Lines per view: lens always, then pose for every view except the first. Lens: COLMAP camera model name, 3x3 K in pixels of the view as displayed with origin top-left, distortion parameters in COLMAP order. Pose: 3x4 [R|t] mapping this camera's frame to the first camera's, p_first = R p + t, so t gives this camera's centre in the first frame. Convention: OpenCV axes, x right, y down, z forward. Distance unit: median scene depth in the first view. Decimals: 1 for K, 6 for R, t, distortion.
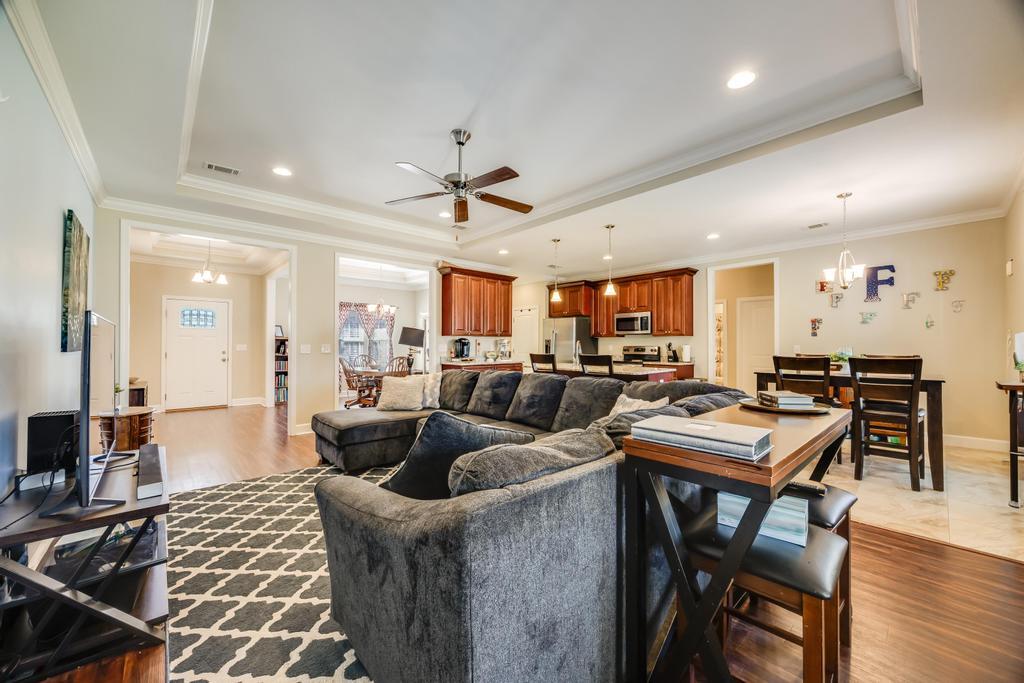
lens RADIAL K [[395.6, 0, 518.3], [0, 395.6, 341.3], [0, 0, 1]] dist [-0.000573, -0.000096]
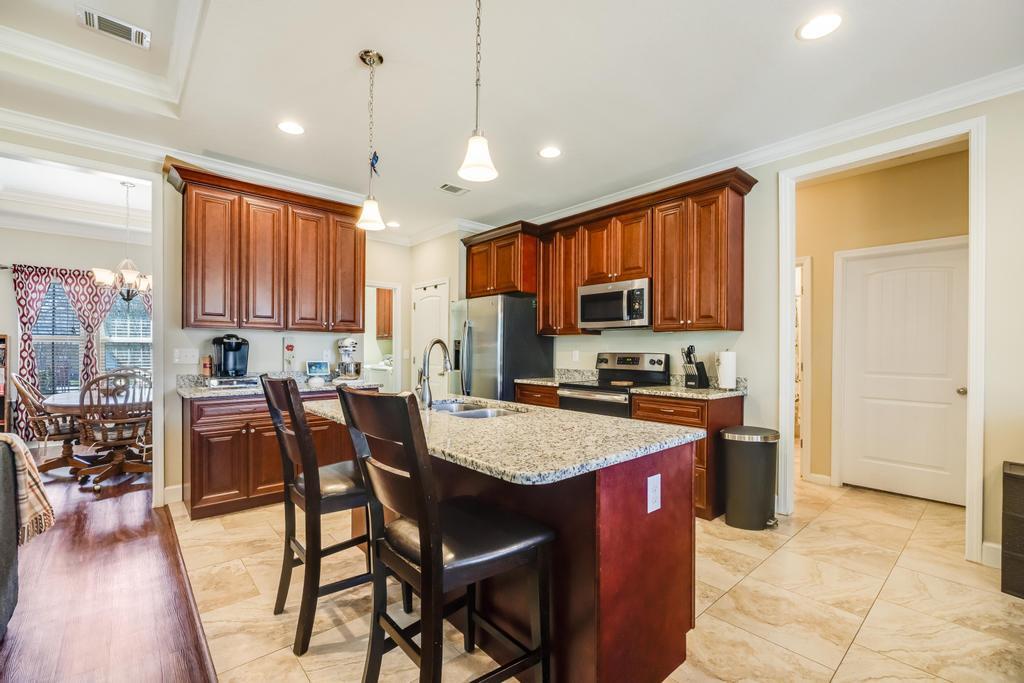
lens RADIAL K [[448.9, 0, 513.0], [0, 448.9, 351.6], [0, 0, 1]] dist [-0.000440, 0.000059]
pose [[0.999830, 0.003331, -0.018110, 0.185371], [-0.003042, 0.999868, 0.015959, 0.002358], [0.018161, -0.015902, 0.999709, 0.472691]]
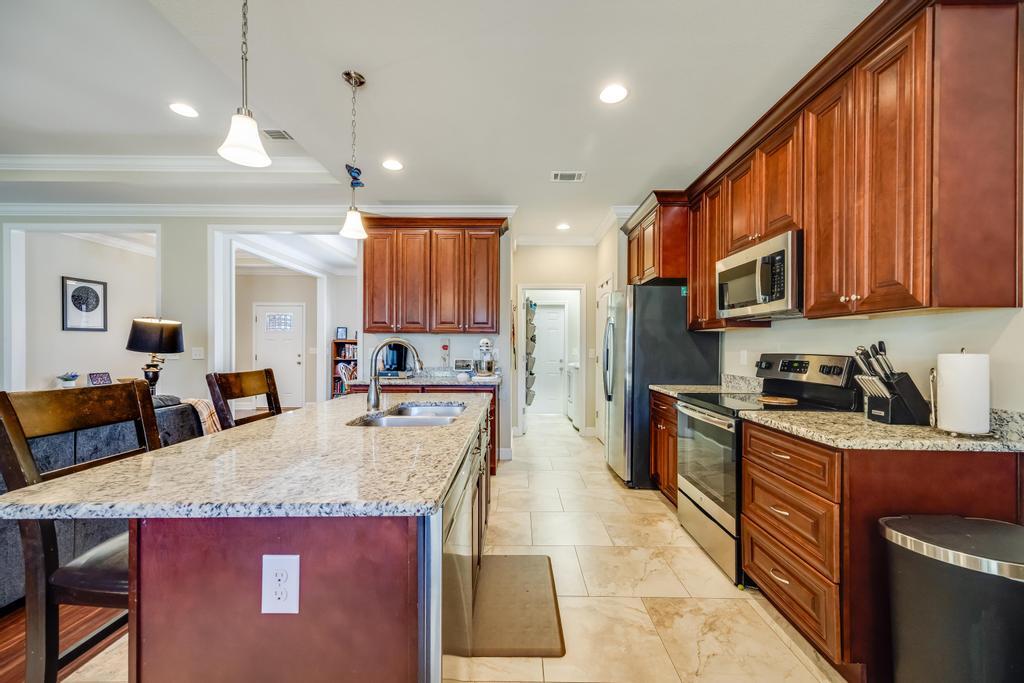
lens RADIAL K [[407.6, 0, 512.0], [0, 407.6, 345.8], [0, 0, 1]] dist [0.013825, -0.000031]
pose [[0.725578, -0.002274, -0.688136, 0.389374], [0.006531, 0.999972, 0.003581, 0.003337], [0.688109, -0.007092, 0.725573, 0.652468]]
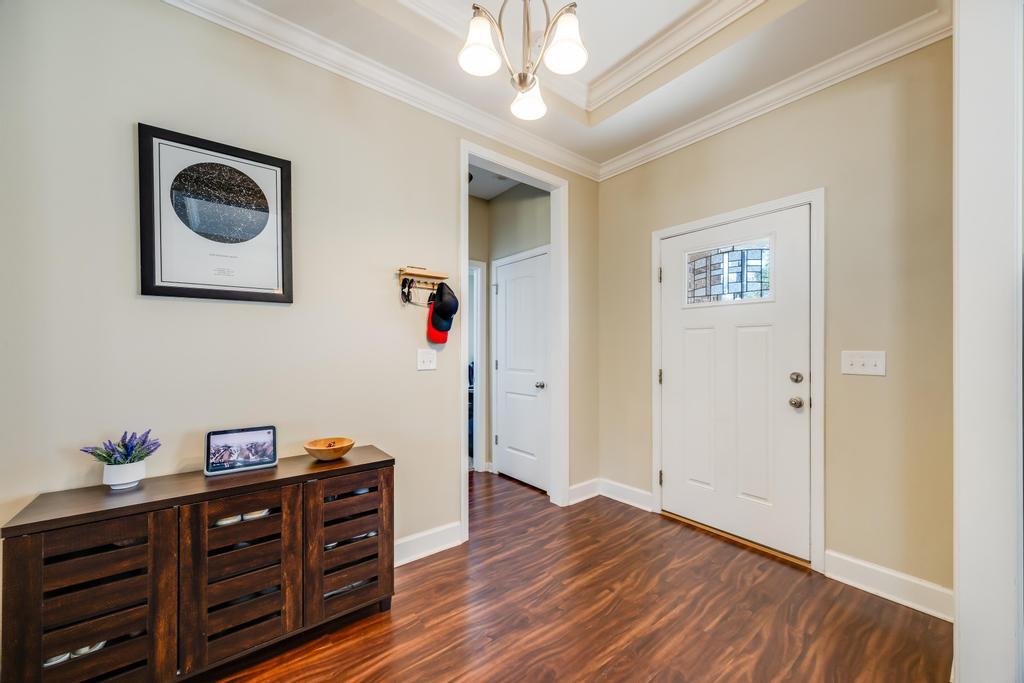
lens RADIAL K [[395.6, 0, 518.3], [0, 395.6, 341.3], [0, 0, 1]] dist [-0.000573, -0.000096]
pose [[-0.051827, -0.023865, -0.998371, -0.467044], [0.008929, 0.999663, -0.024359, 0.006902], [0.998616, -0.010177, -0.051597, 0.856962]]
